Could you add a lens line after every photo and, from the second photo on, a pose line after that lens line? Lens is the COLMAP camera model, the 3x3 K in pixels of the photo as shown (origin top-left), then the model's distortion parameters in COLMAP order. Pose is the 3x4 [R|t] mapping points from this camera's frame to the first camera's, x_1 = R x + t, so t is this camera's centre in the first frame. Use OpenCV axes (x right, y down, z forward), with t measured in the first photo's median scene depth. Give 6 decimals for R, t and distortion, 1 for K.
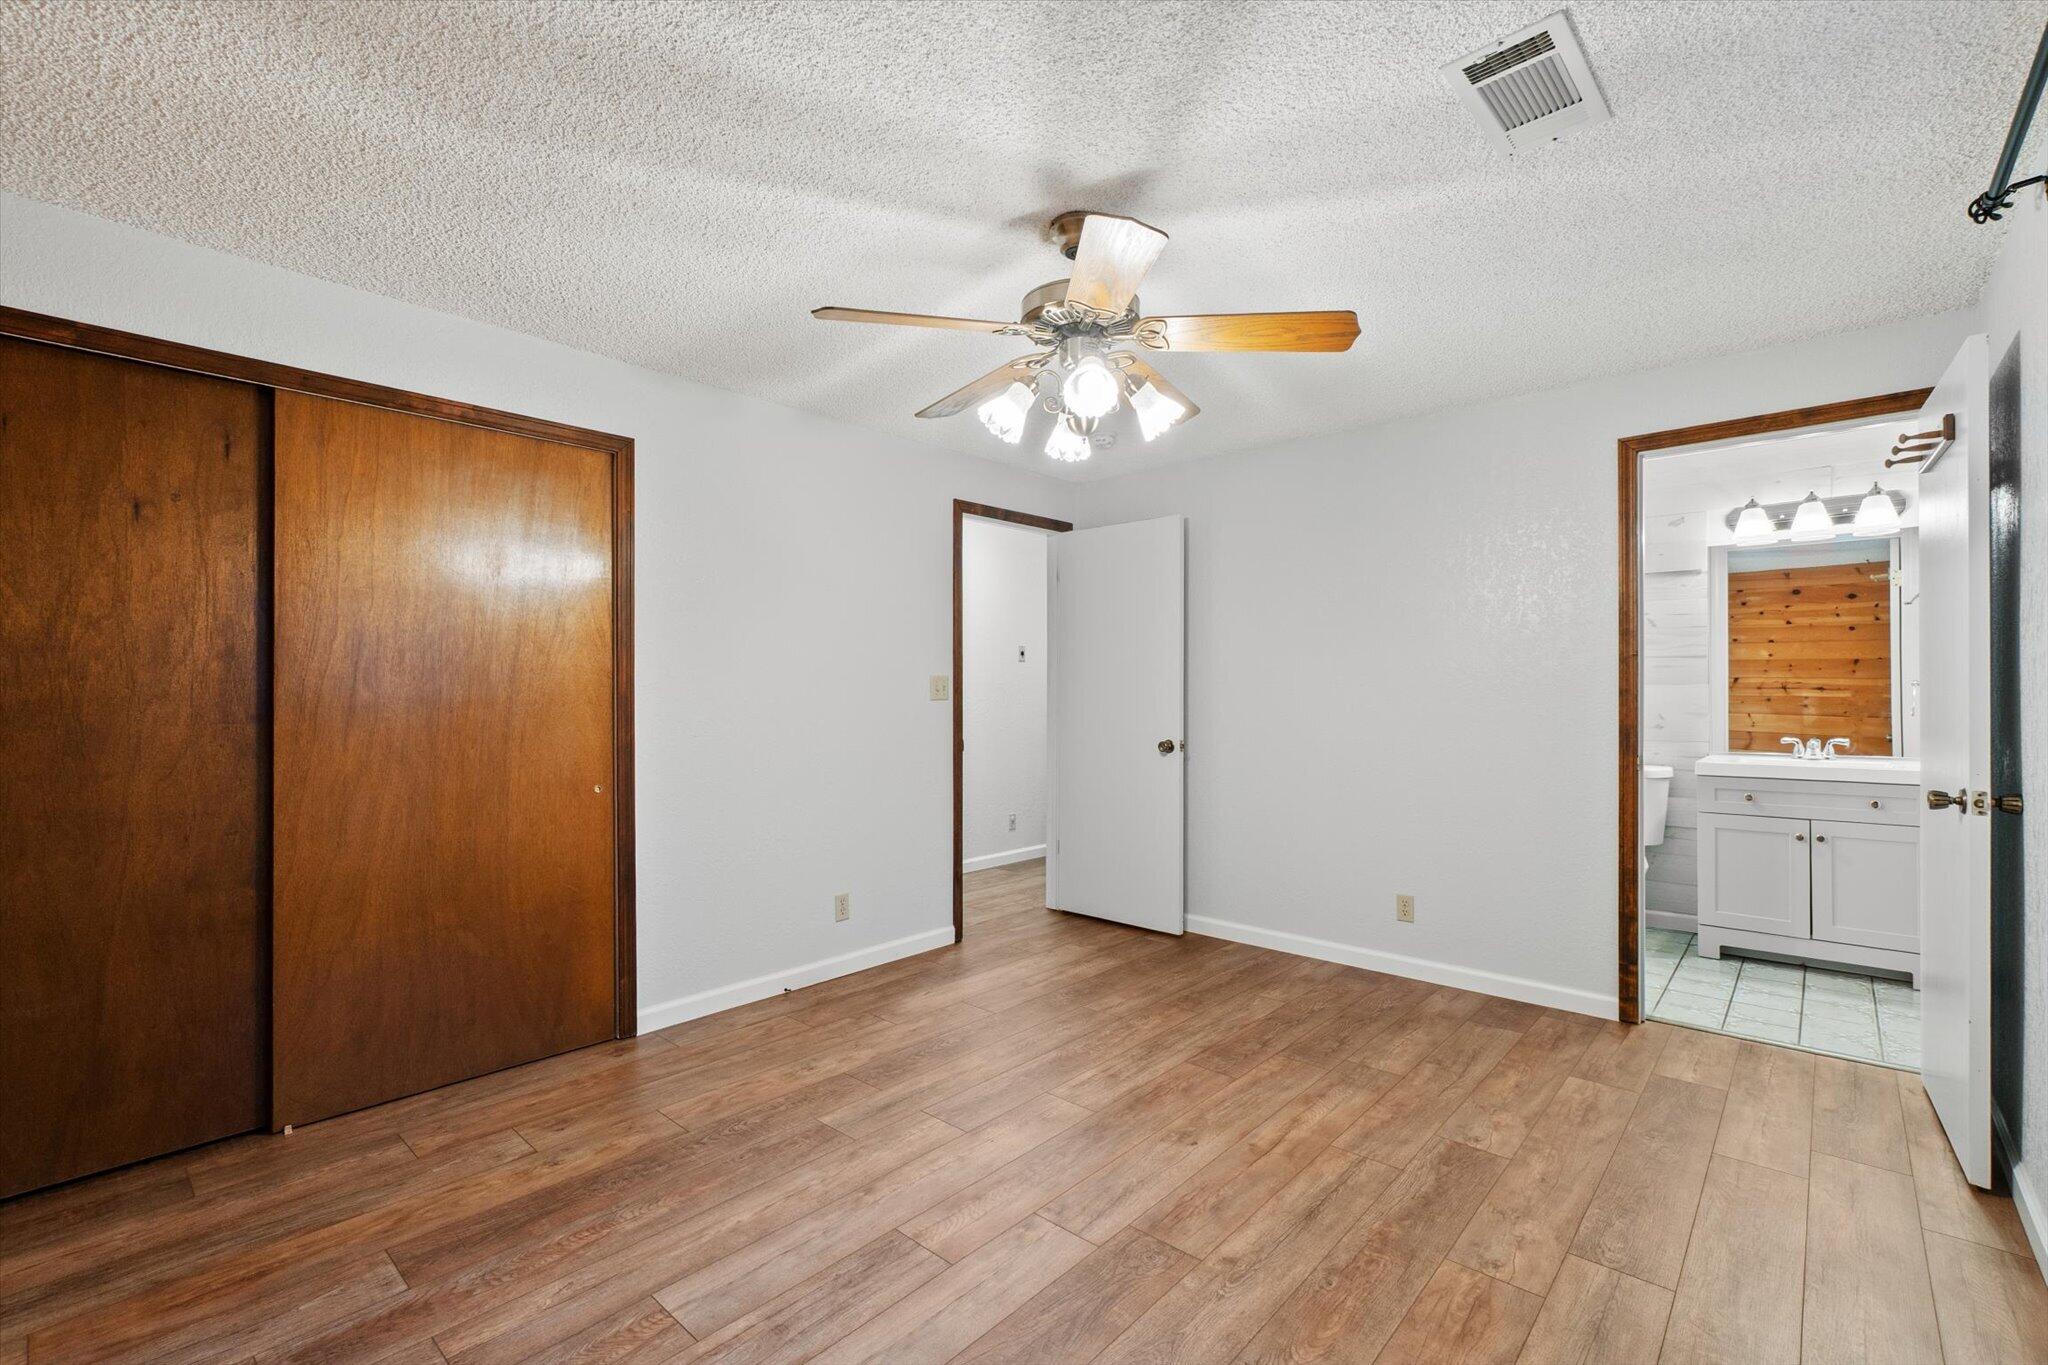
lens RADIAL K [[885.0, 0, 1024.6], [0, 885.0, 690.9], [0, 0, 1]] dist [-0.005979, 0.003814]
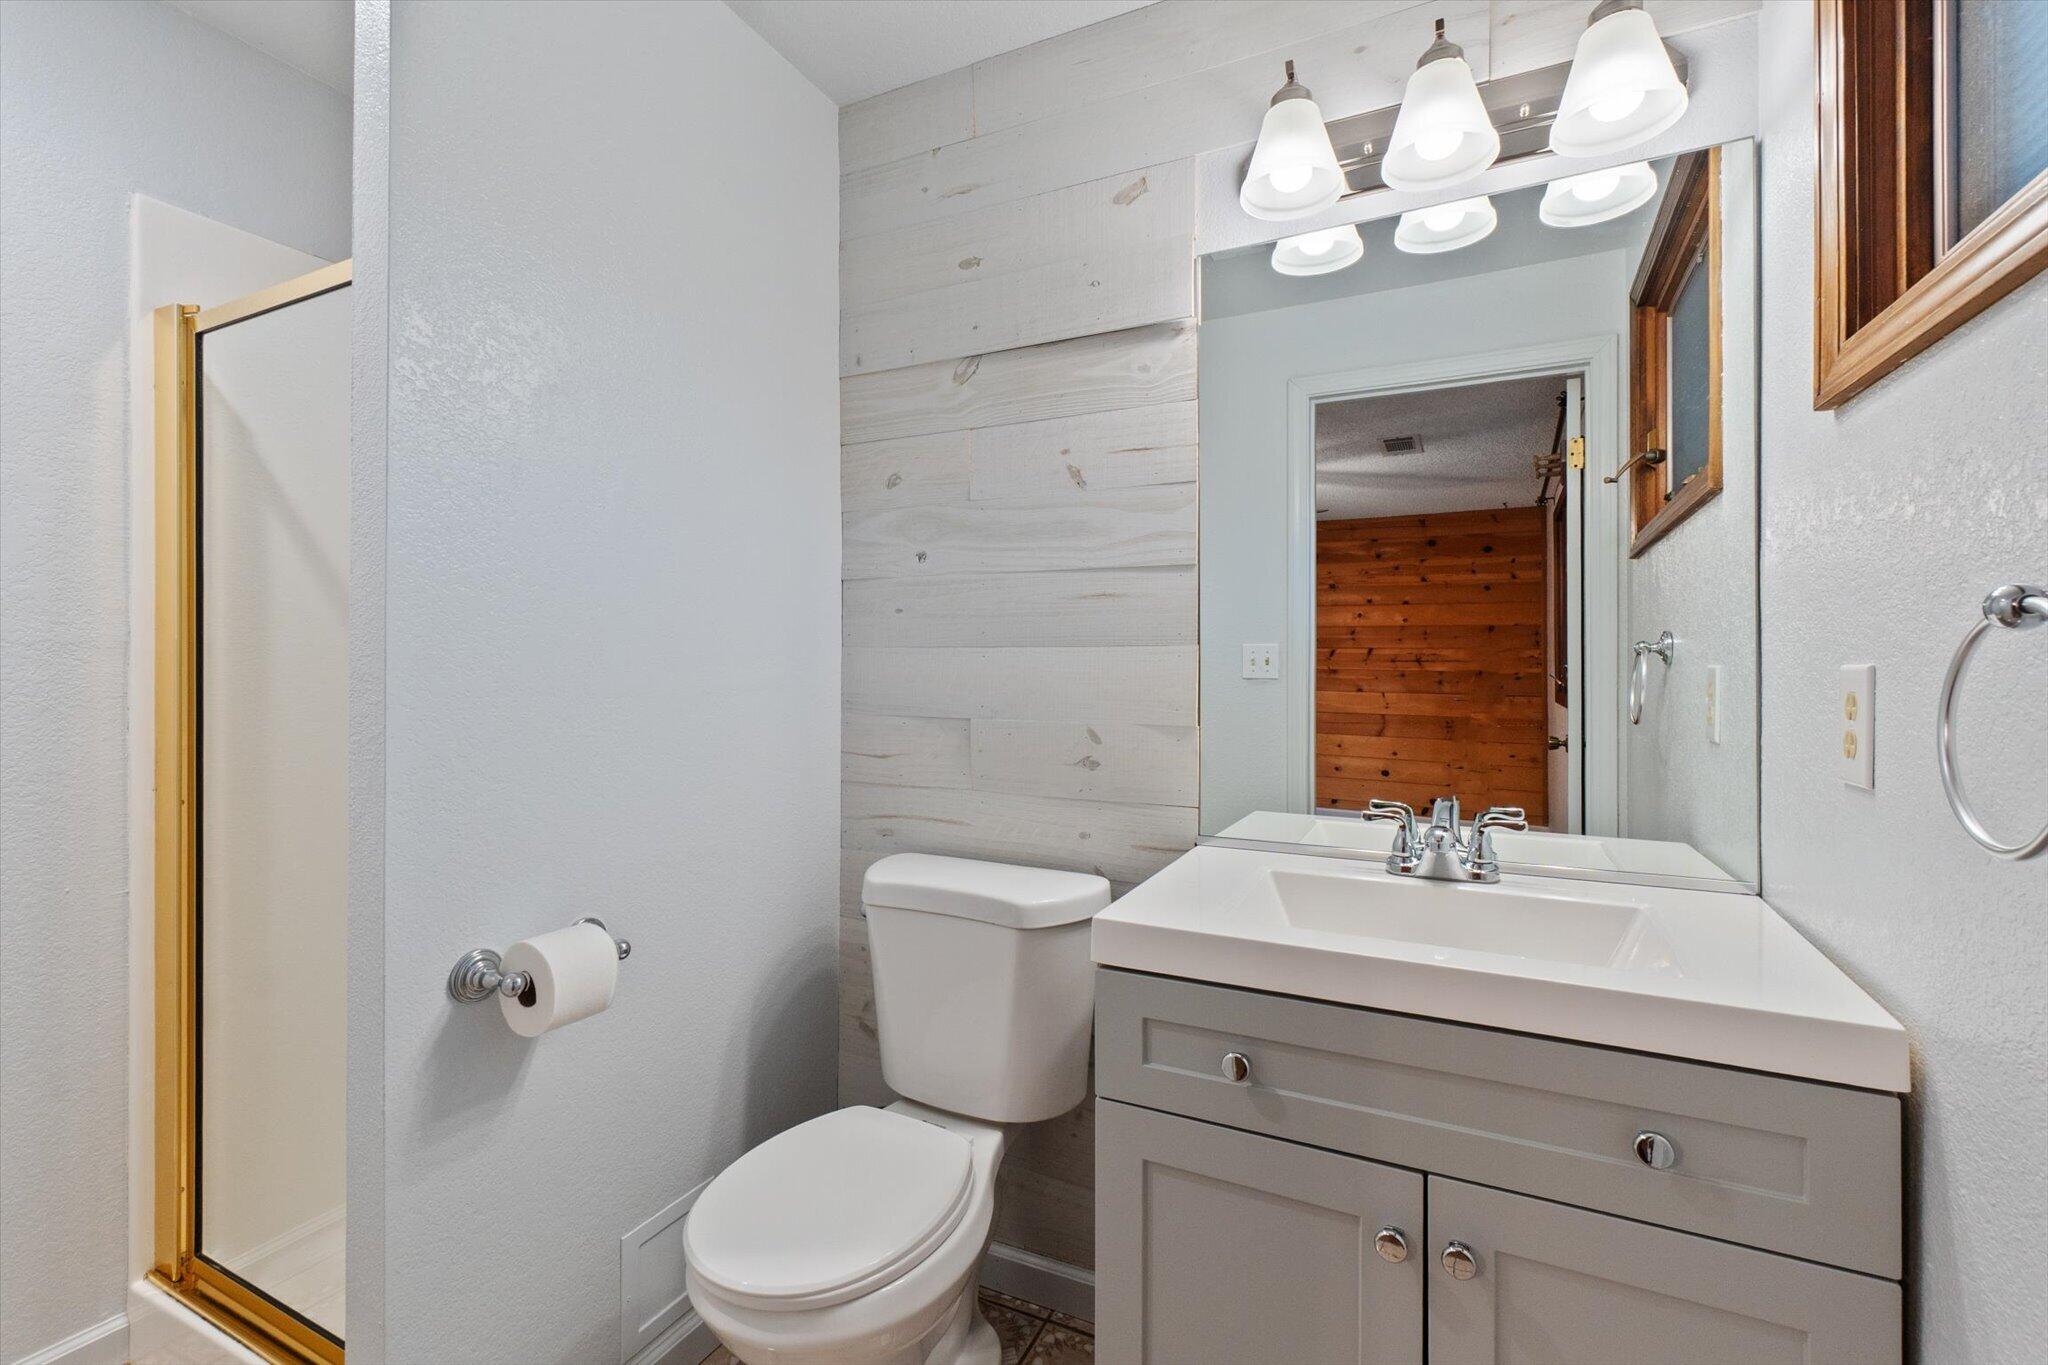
lens RADIAL K [[885.0, 0, 1024.5], [0, 885.0, 667.4], [0, 0, 1]] dist [-0.005979, 0.003814]
pose [[0.960764, 0.003163, 0.277351, 0.898423], [-0.005151, 0.999966, 0.006438, -0.001621], [-0.277321, -0.007614, 0.960747, 1.000869]]
